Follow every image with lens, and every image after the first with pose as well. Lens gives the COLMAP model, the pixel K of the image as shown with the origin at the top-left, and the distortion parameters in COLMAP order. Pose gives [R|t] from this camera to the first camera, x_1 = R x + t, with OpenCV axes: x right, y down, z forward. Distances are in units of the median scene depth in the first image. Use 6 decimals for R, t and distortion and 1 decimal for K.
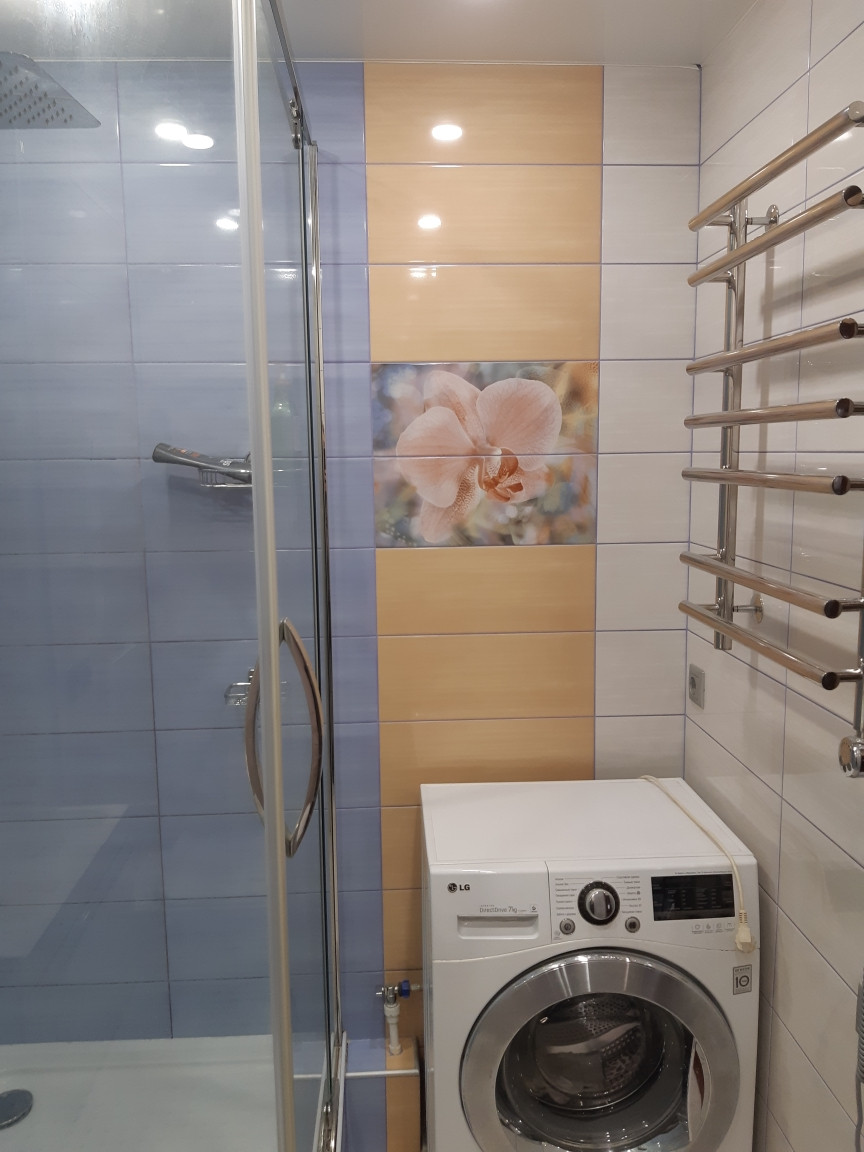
lens RADIAL K [[888.3, 0, 427.0], [0, 888.3, 570.9], [0, 0, 1]] dist [0.058311, -0.112260]
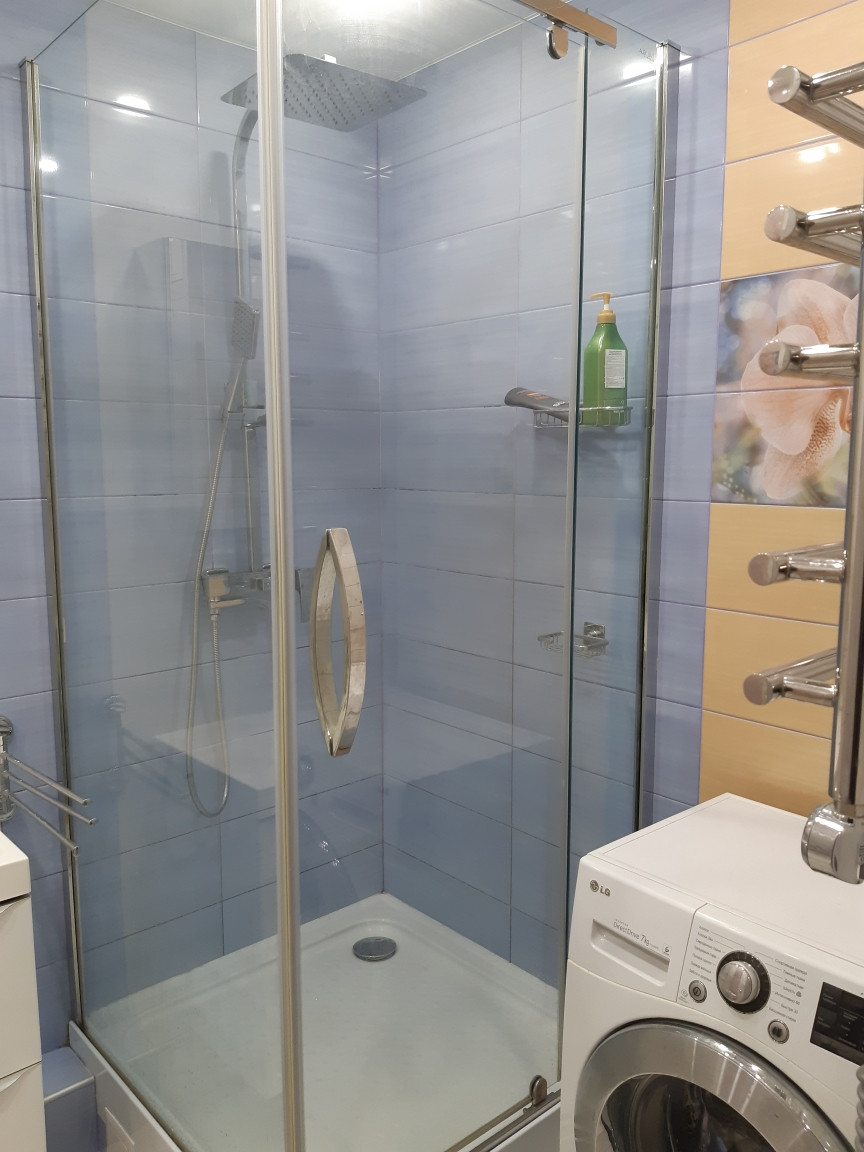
lens RADIAL K [[889.1, 0, 414.0], [0, 889.1, 573.4], [0, 0, 1]] dist [0.034450, -0.107403]
pose [[0.614792, 0.115009, -0.780259, 0.444029], [-0.112289, 0.991996, 0.057742, 0.024528], [0.780655, 0.052115, 0.622786, 0.260968]]
